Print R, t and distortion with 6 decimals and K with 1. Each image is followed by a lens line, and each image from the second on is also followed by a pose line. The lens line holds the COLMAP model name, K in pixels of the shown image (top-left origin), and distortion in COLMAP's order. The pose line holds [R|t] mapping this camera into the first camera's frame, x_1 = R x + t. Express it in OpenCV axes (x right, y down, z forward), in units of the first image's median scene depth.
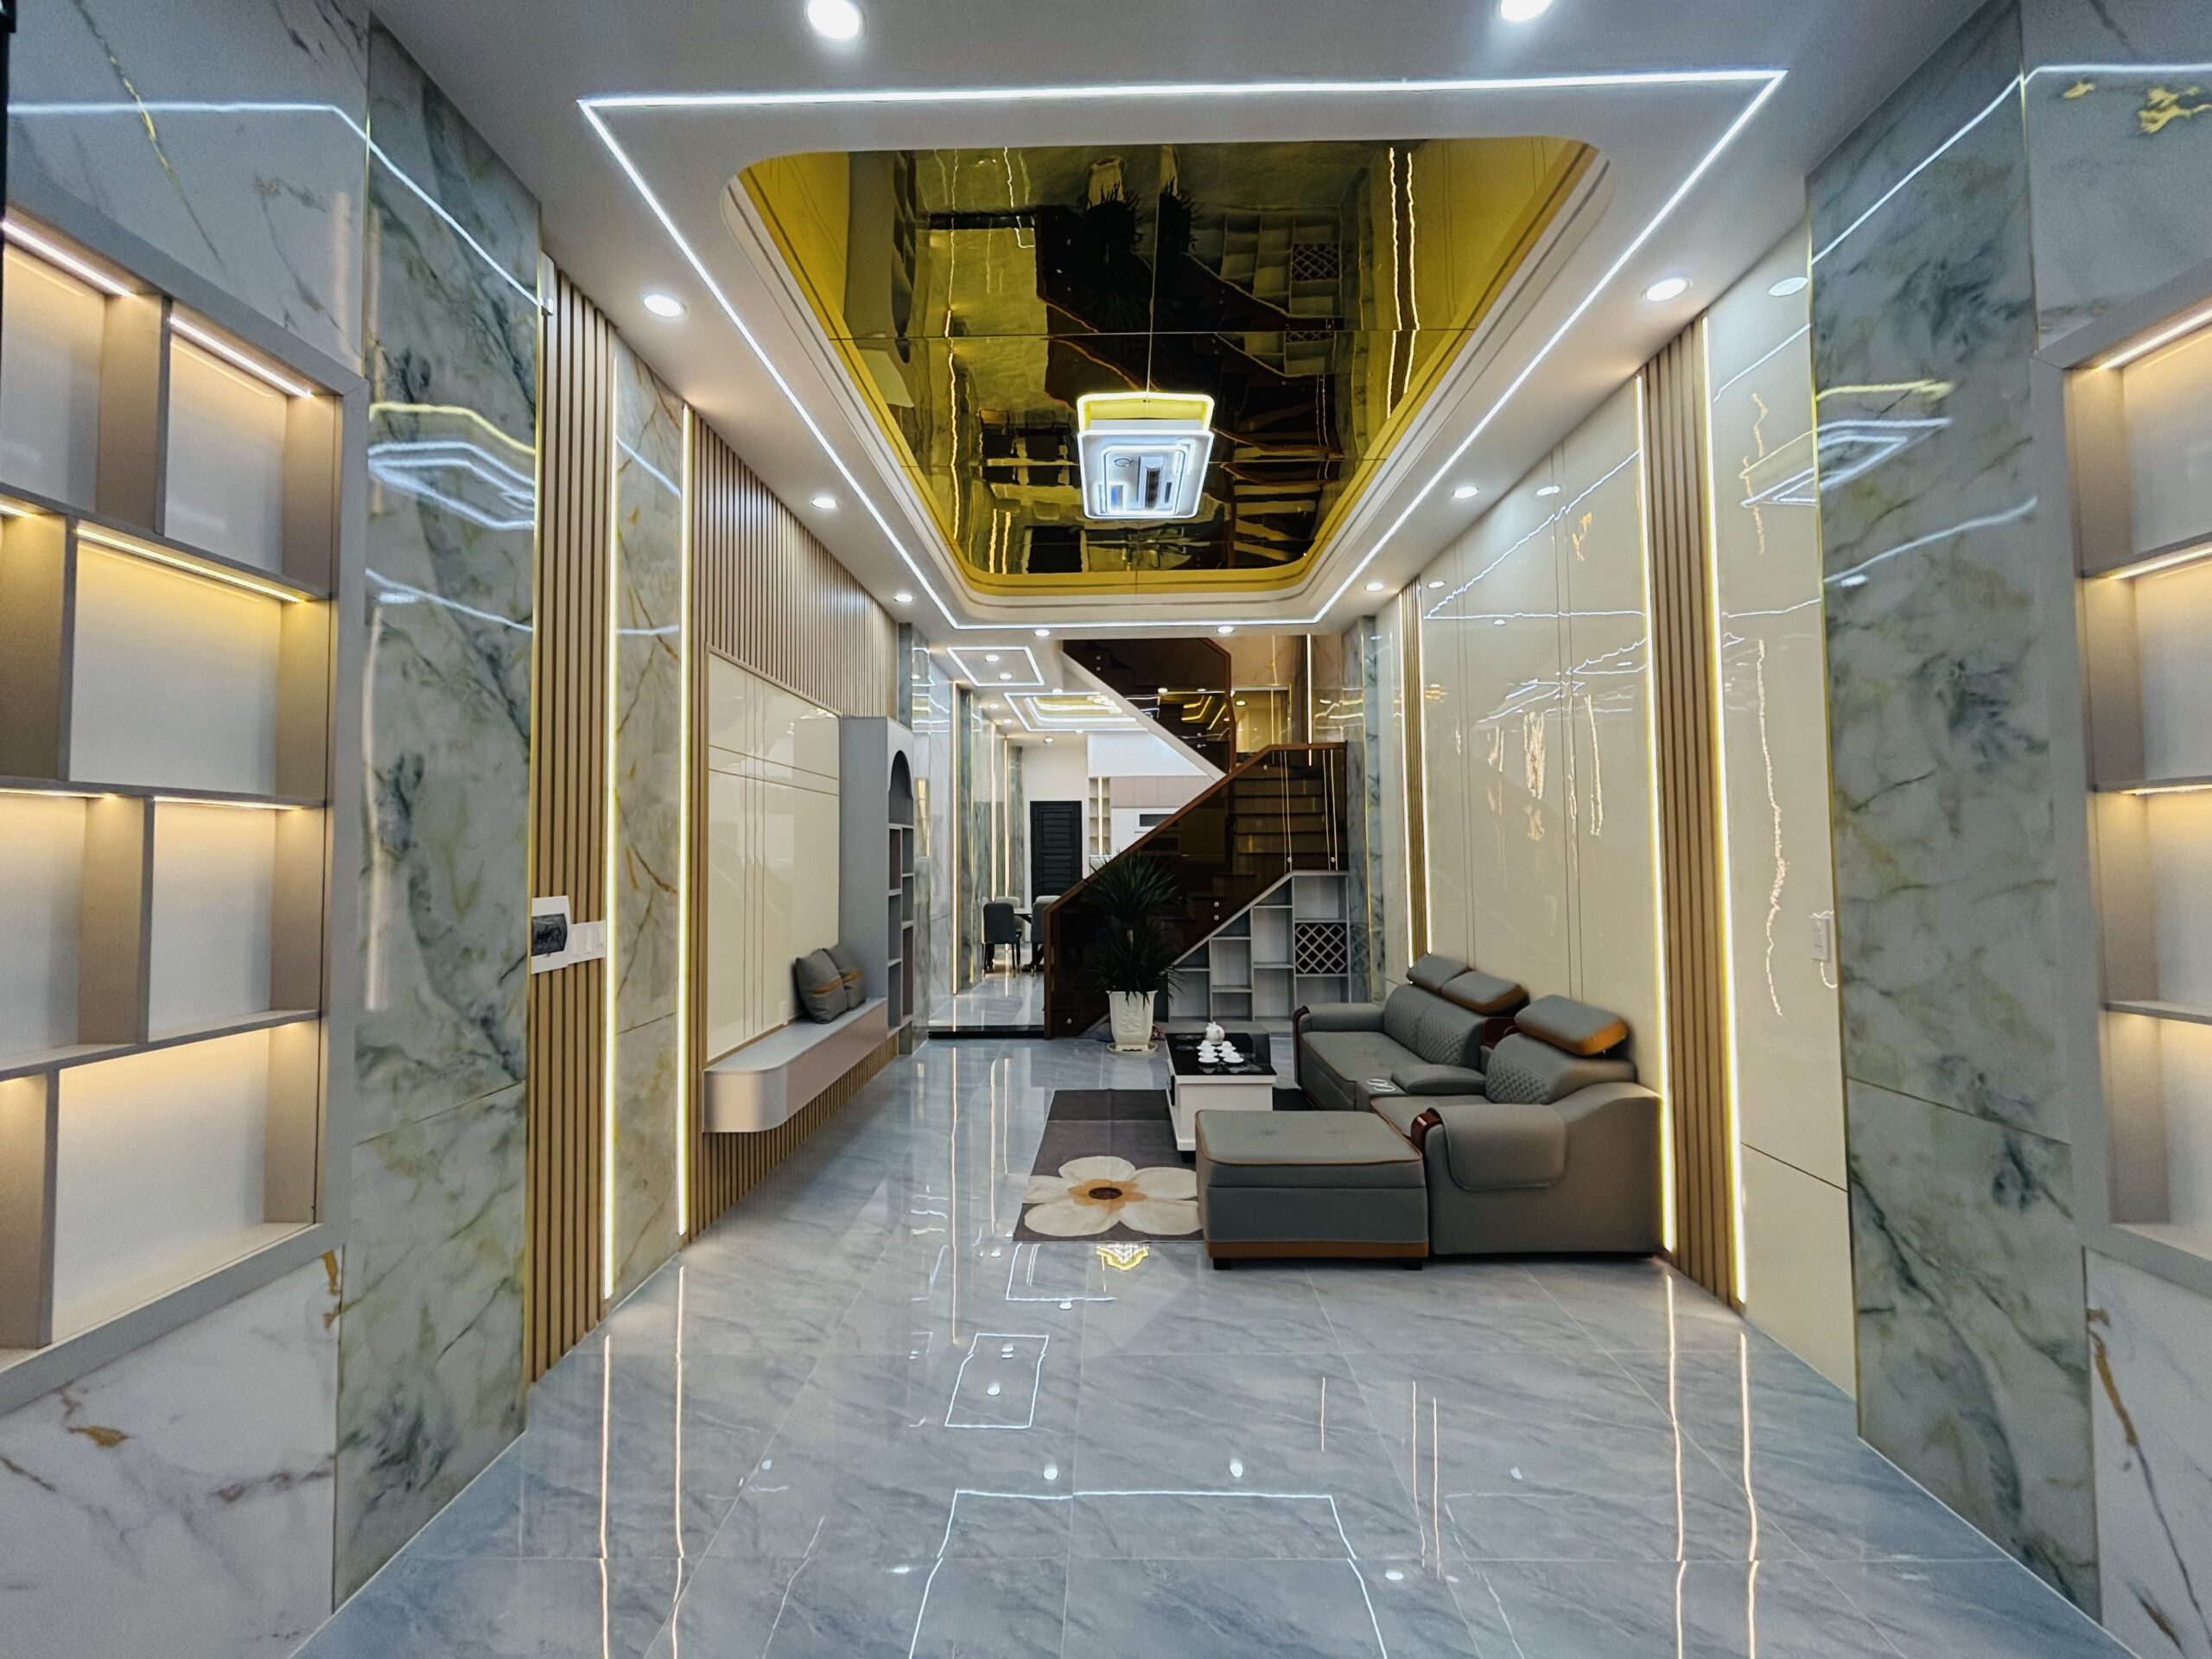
lens RADIAL K [[884.6, 0, 1108.3], [0, 884.6, 814.7], [0, 0, 1]] dist [0.001874, 0.000042]
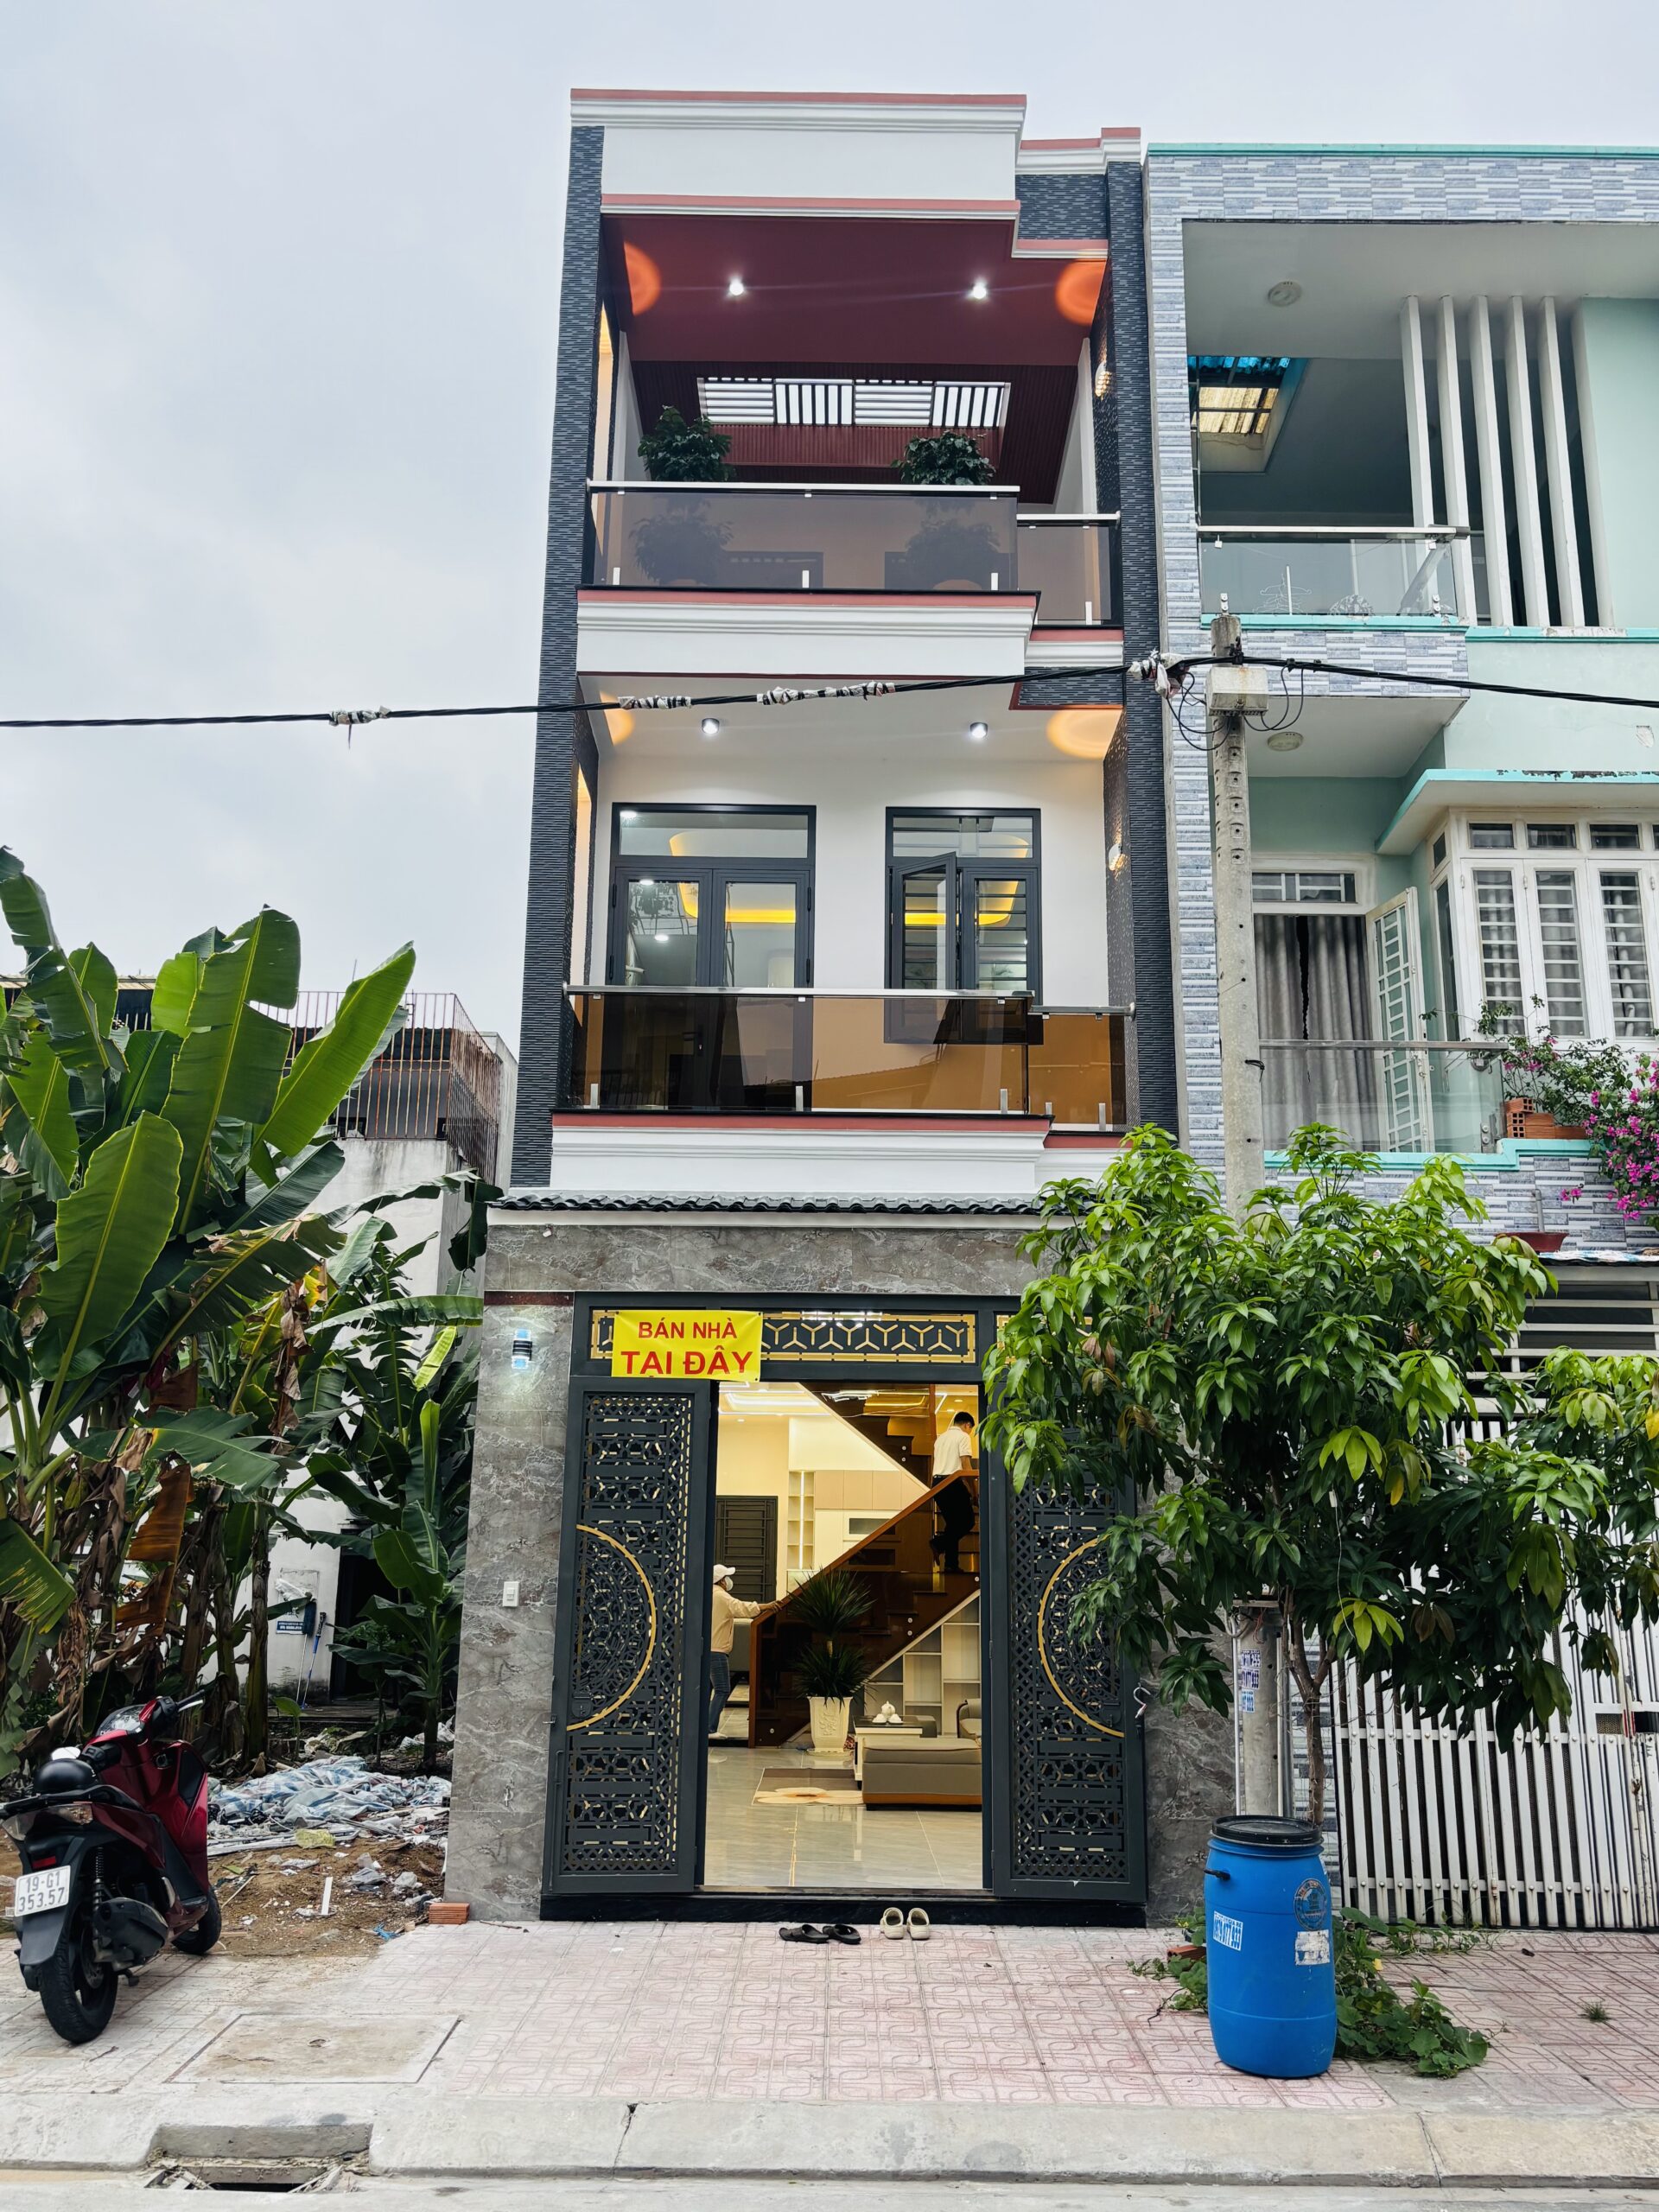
lens RADIAL K [[1749.6, 0, 829.5], [0, 1749.6, 1106.0], [0, 0, 1]] dist [0.043103, -0.041566]
pose [[0.999623, 0.026570, 0.006917, -0.008388], [-0.024526, 0.977382, -0.210053, -0.057422], [-0.012342, 0.209804, 0.977666, -1.167120]]
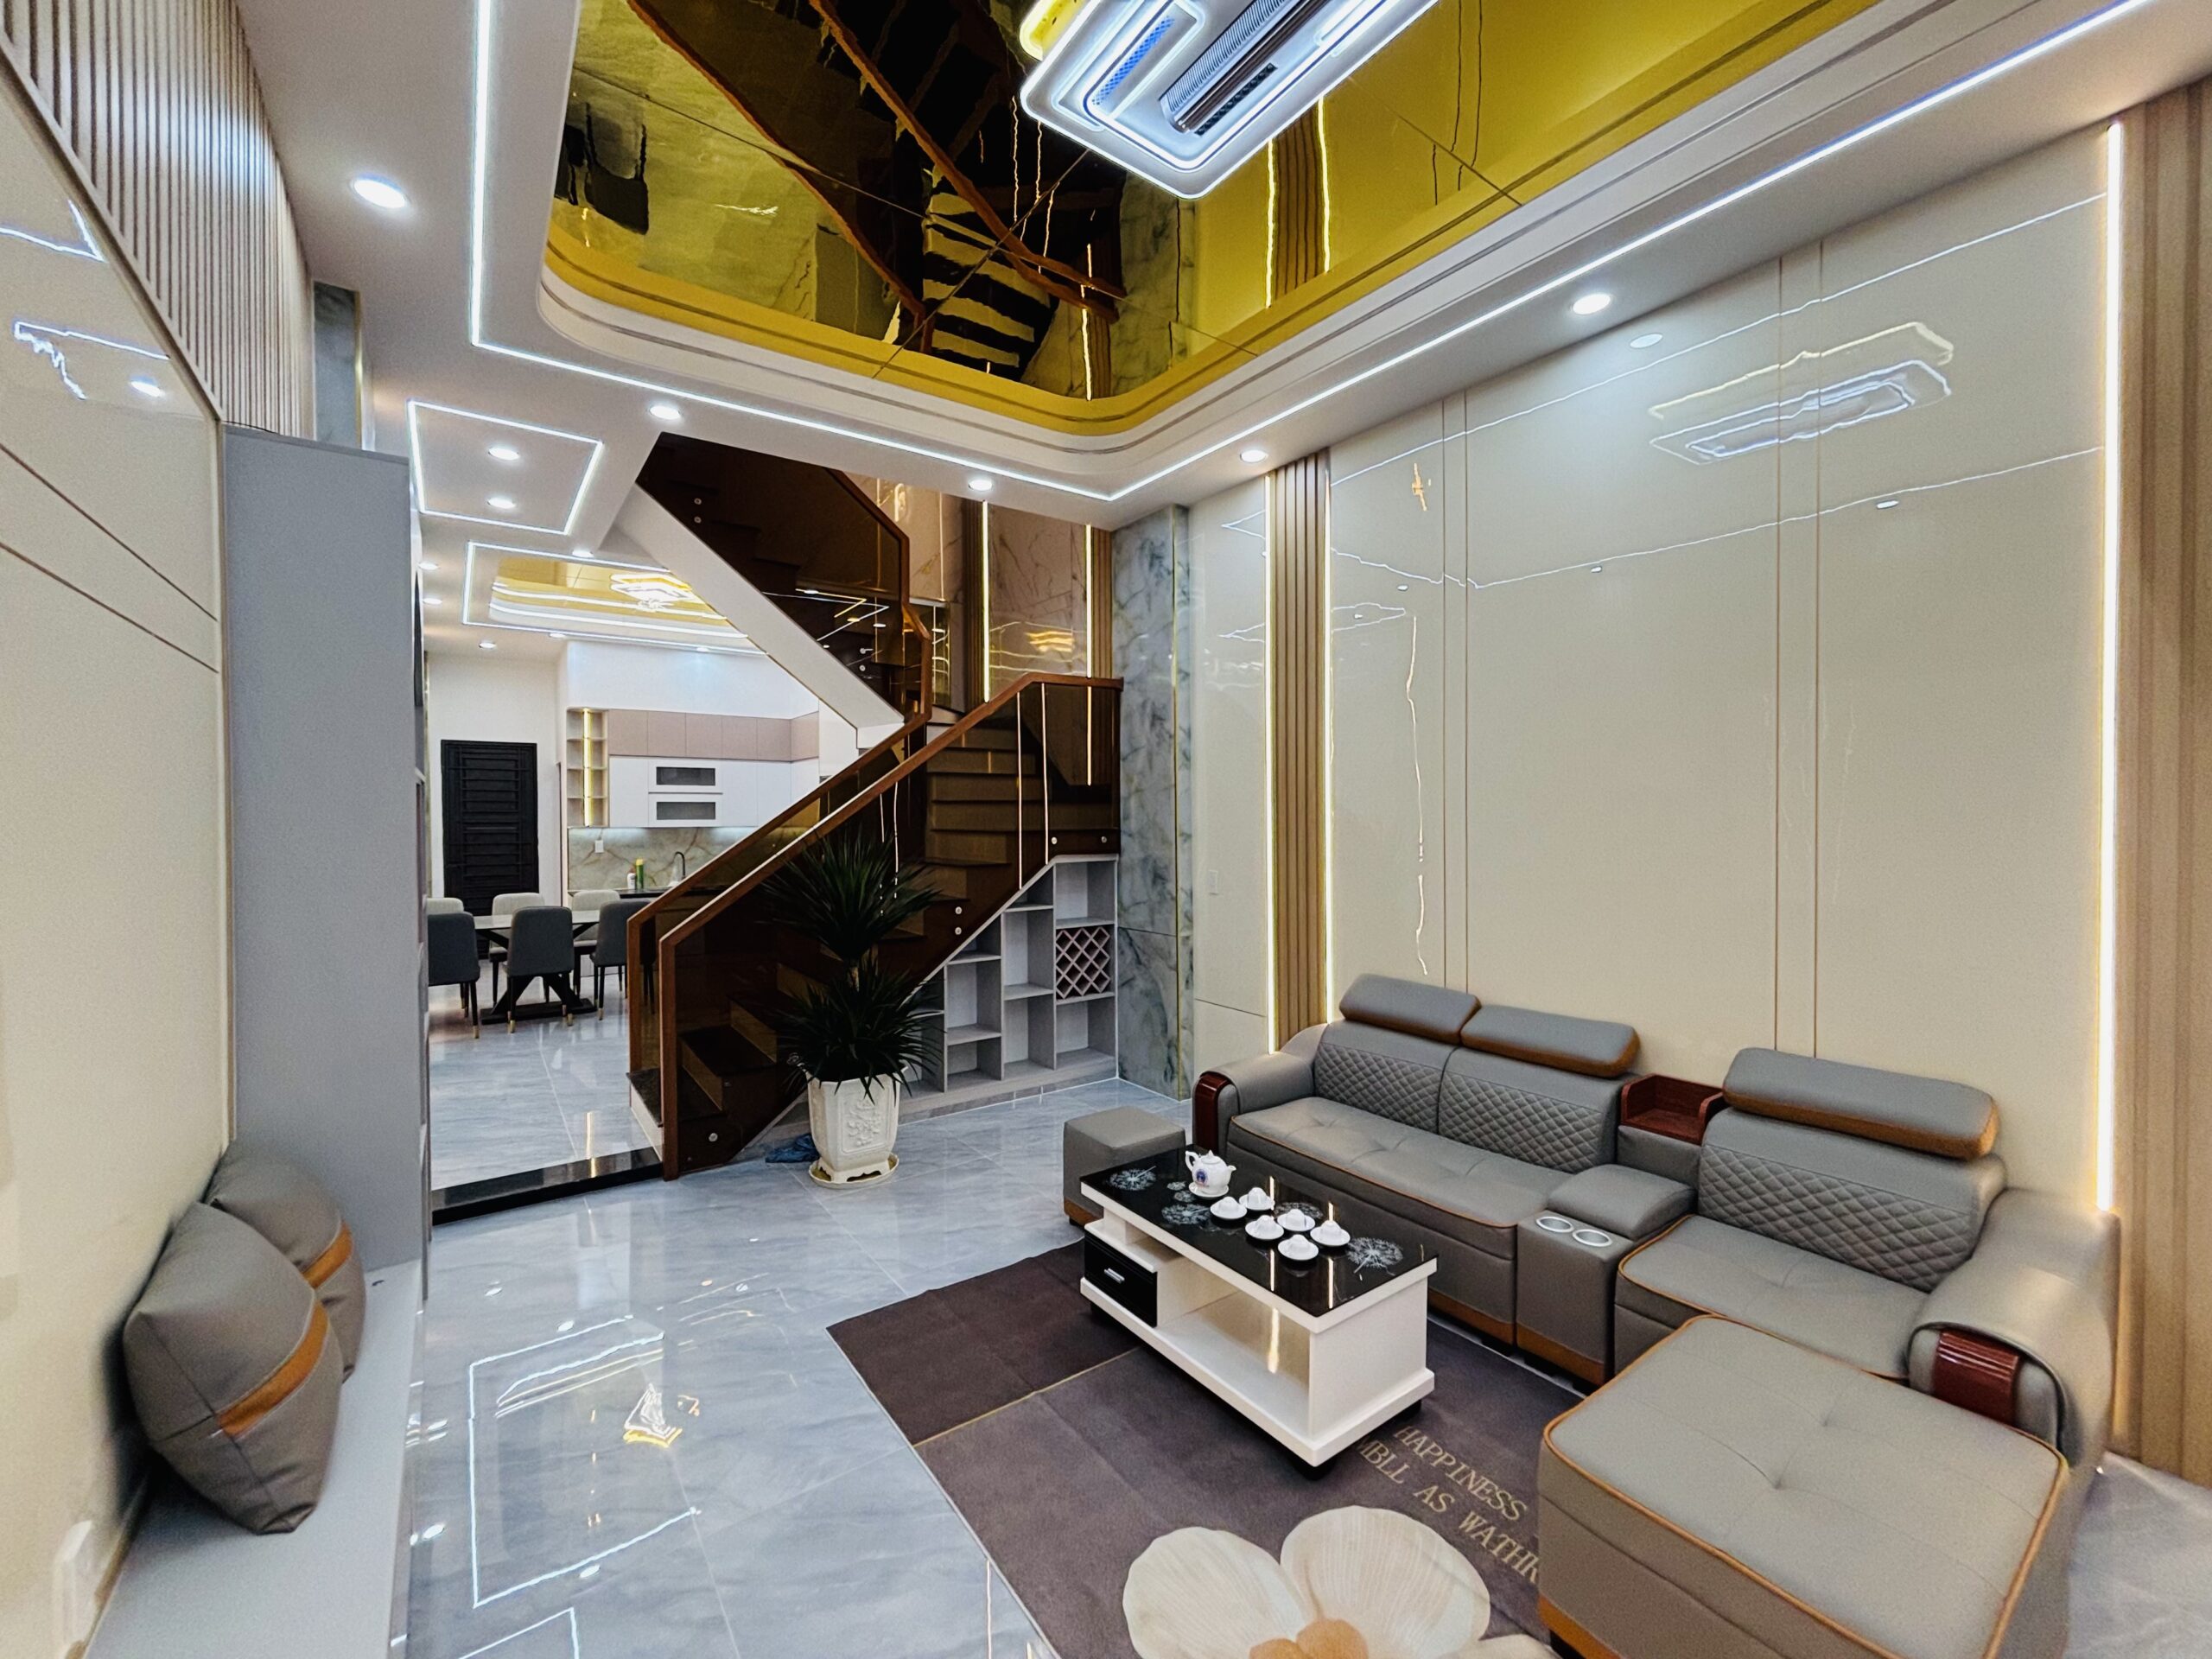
lens RADIAL K [[884.6, 0, 1108.3], [0, 884.6, 814.7], [0, 0, 1]] dist [0.001874, 0.000042]
pose [[0.796604, -0.007497, 0.604455, -0.181022], [-0.022554, 0.998858, 0.042112, 0.000084], [-0.604080, -0.047179, 0.795526, 0.415578]]
